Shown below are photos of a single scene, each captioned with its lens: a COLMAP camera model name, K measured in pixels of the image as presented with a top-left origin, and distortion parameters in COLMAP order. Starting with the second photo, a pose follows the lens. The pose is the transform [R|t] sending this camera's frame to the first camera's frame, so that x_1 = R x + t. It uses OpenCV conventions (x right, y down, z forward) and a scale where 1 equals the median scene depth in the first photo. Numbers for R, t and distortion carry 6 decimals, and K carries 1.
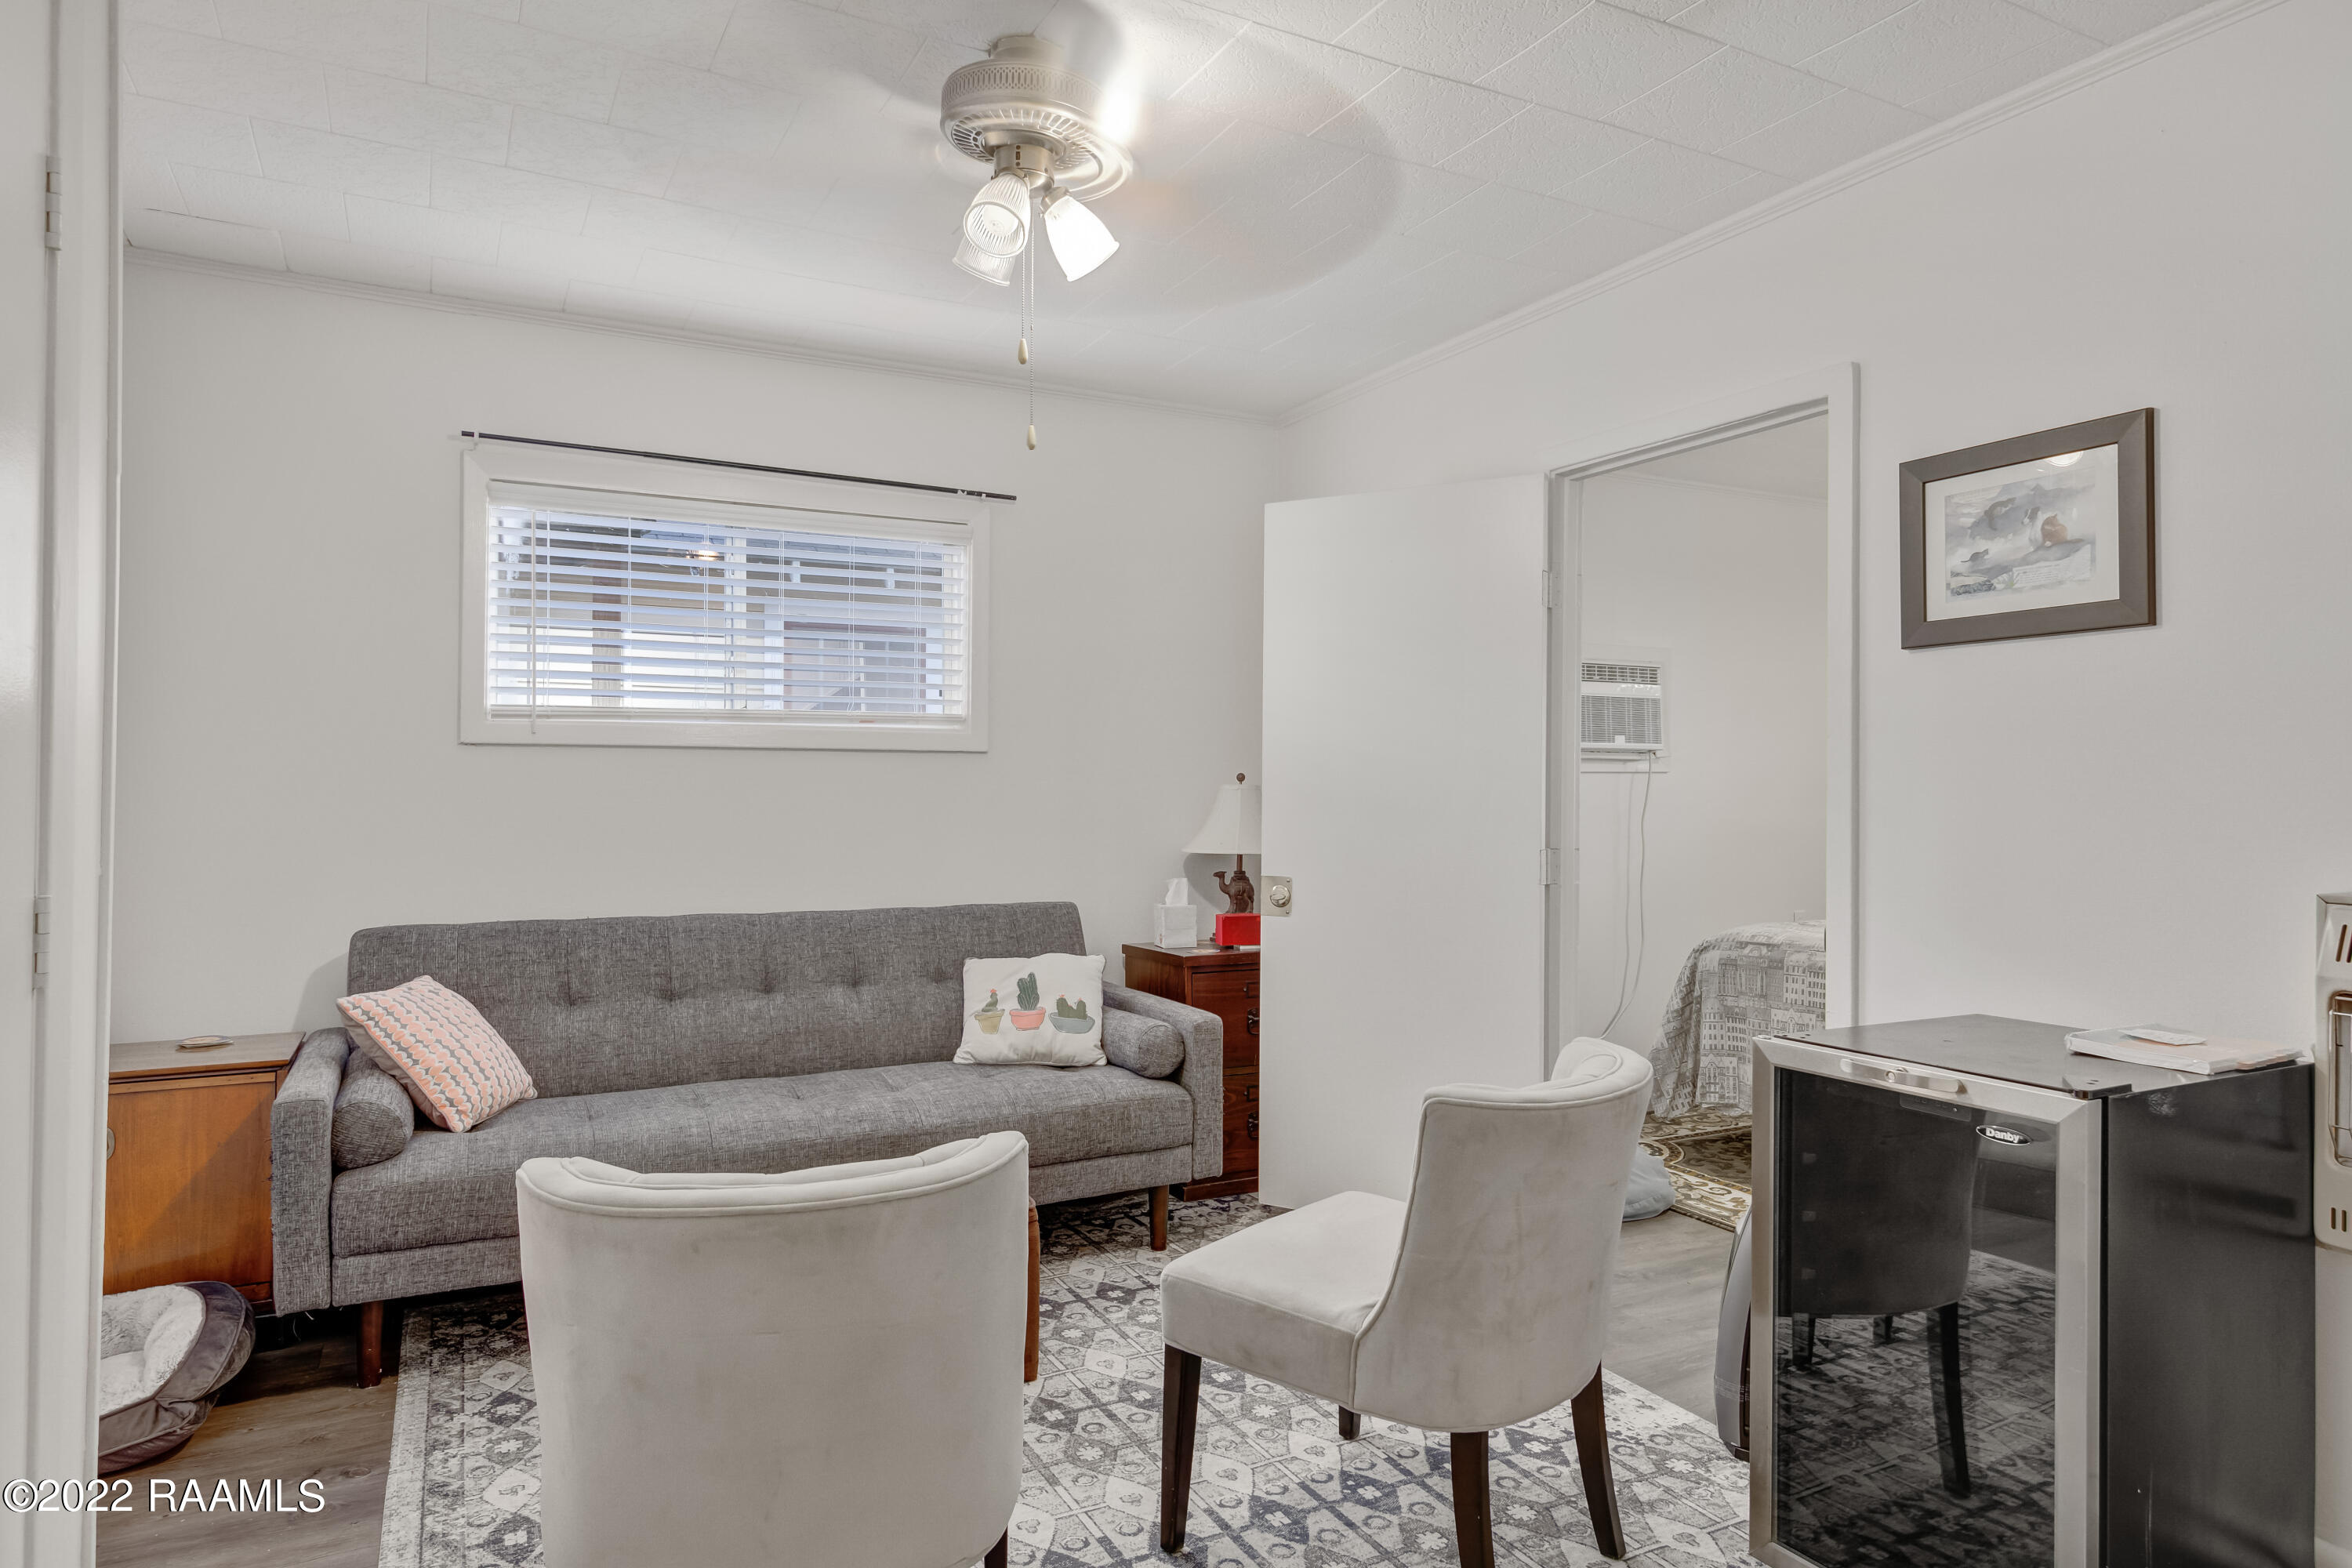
lens RADIAL K [[1371.3, 0, 1175.4], [0, 1371.3, 781.2], [0, 0, 1]] dist [0.000800, 0.000051]
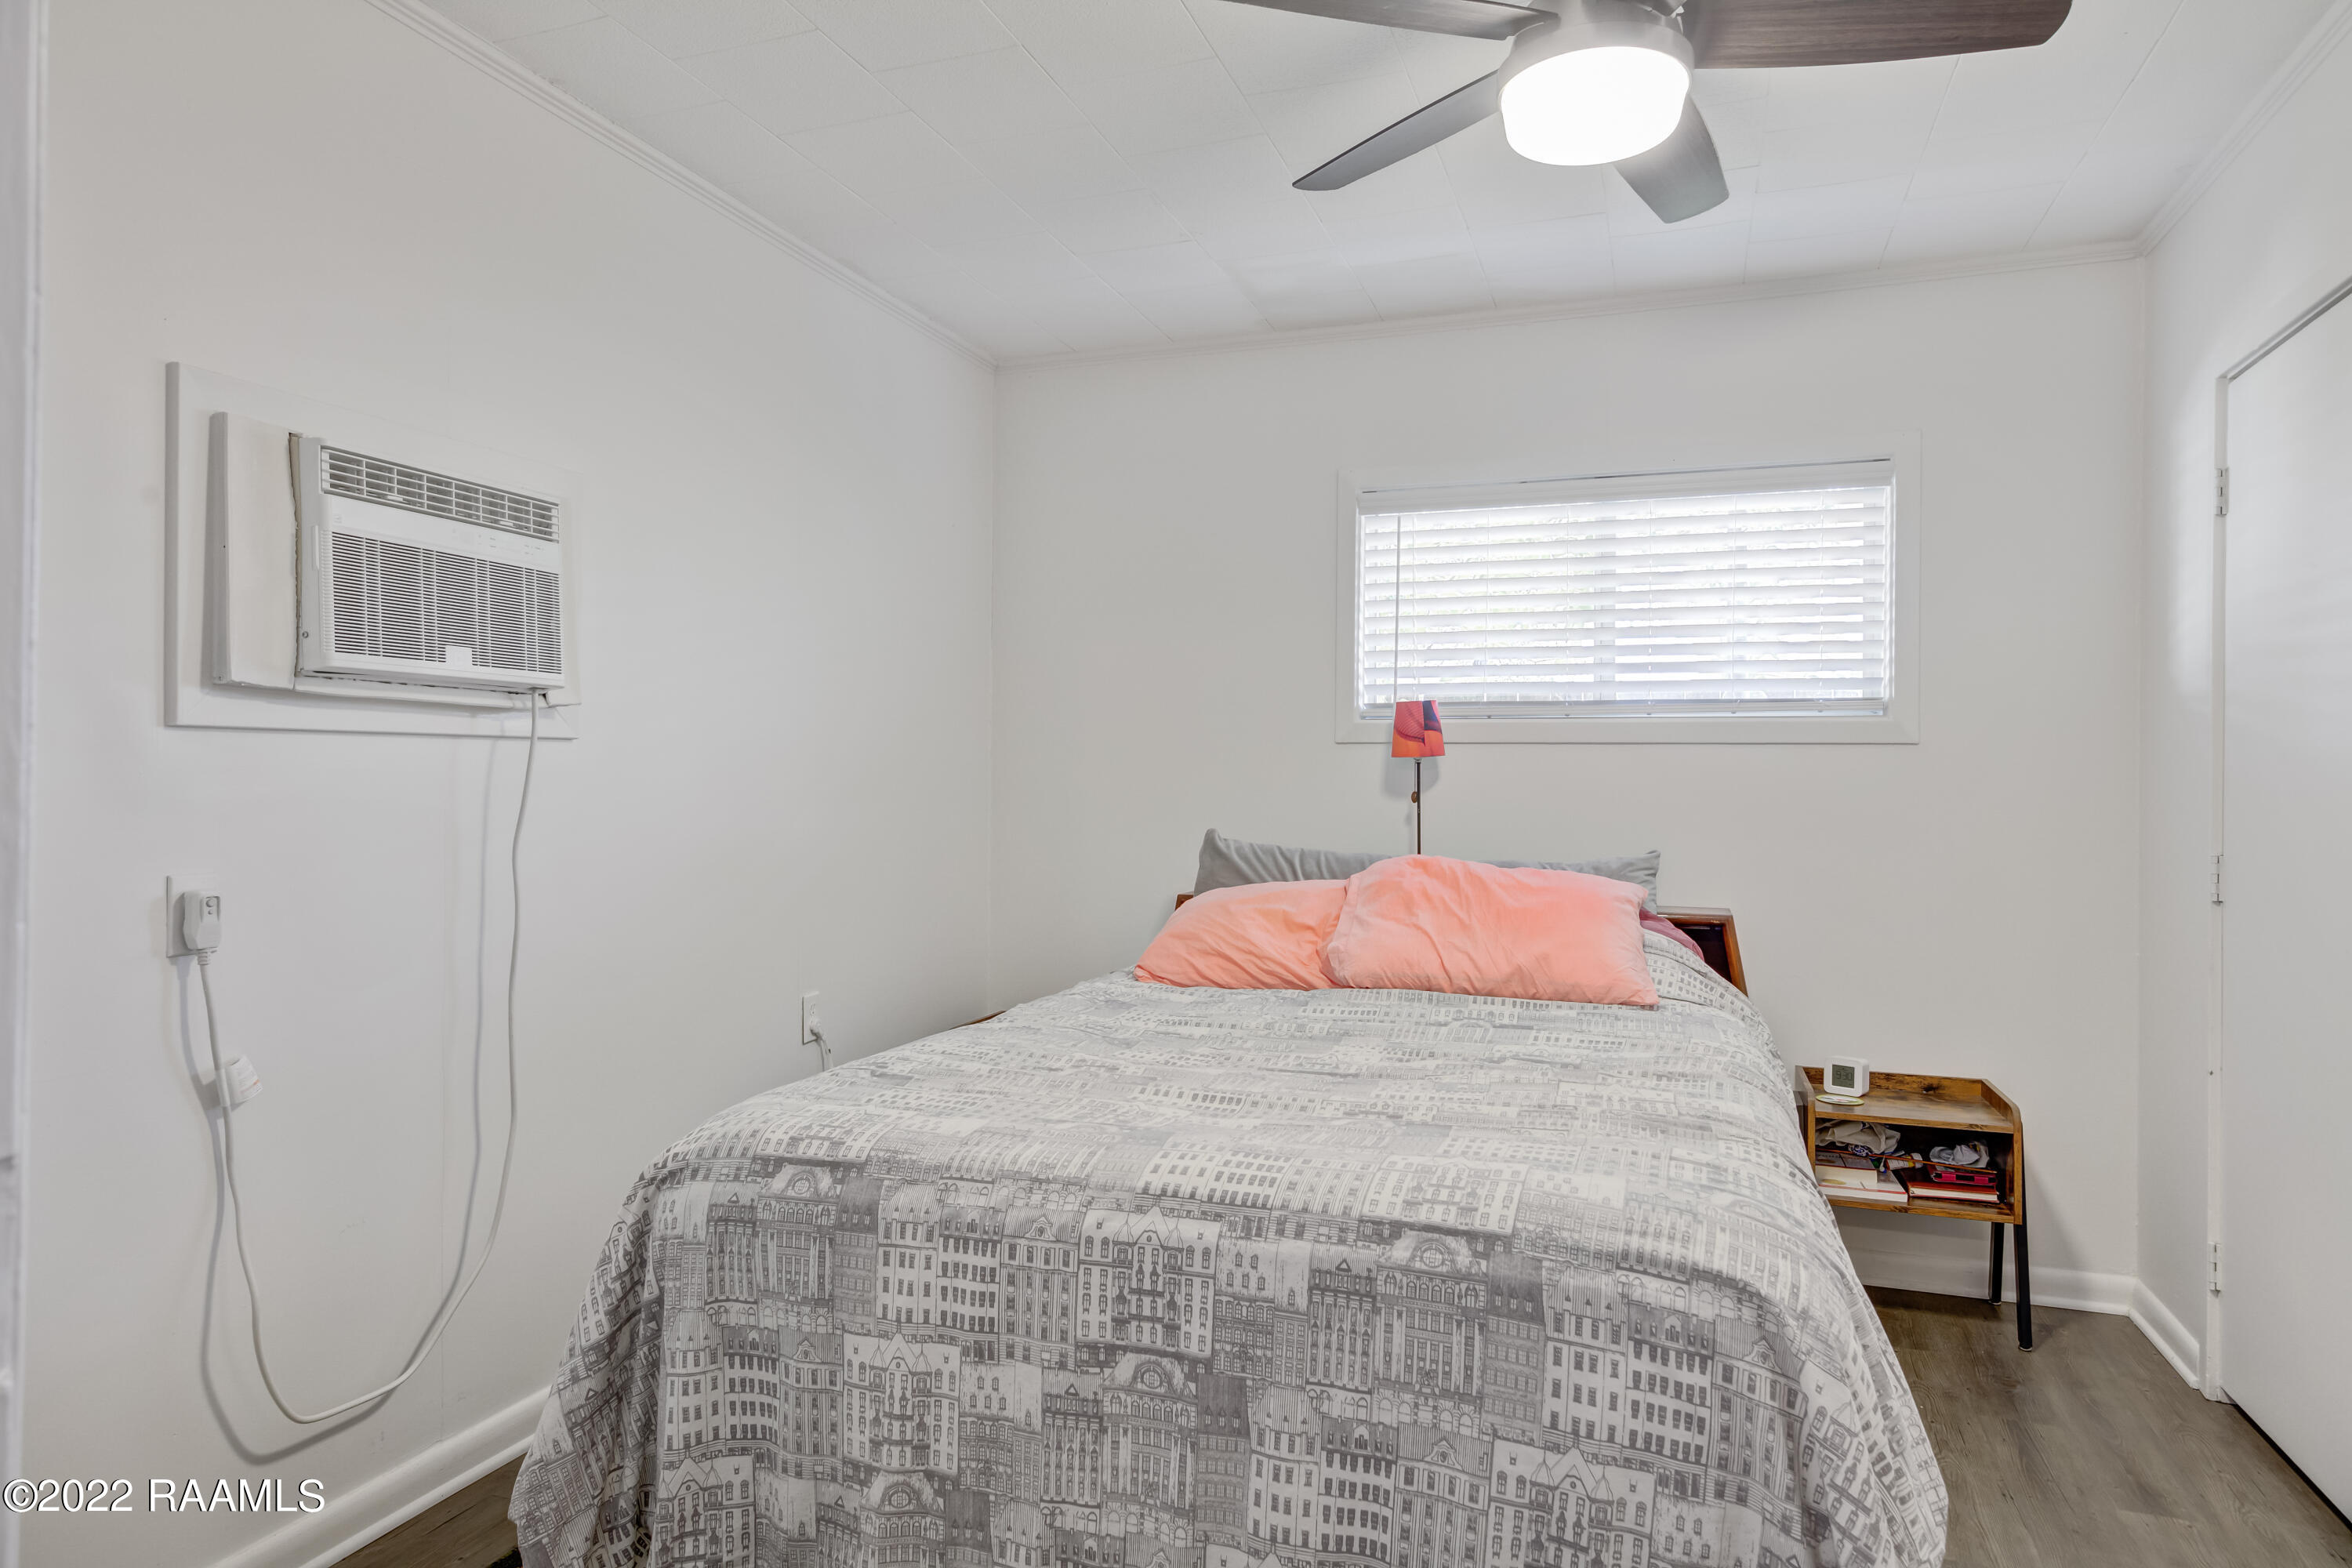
lens RADIAL K [[1411.6, 0, 1176.7], [0, 1411.6, 781.2], [0, 0, 1]] dist [0.021114, 0.000322]
pose [[0.729209, 0.002709, 0.684286, 0.213971], [-0.009662, 0.999933, 0.006337, 0.003647], [-0.684223, -0.011232, 0.729187, 0.608365]]
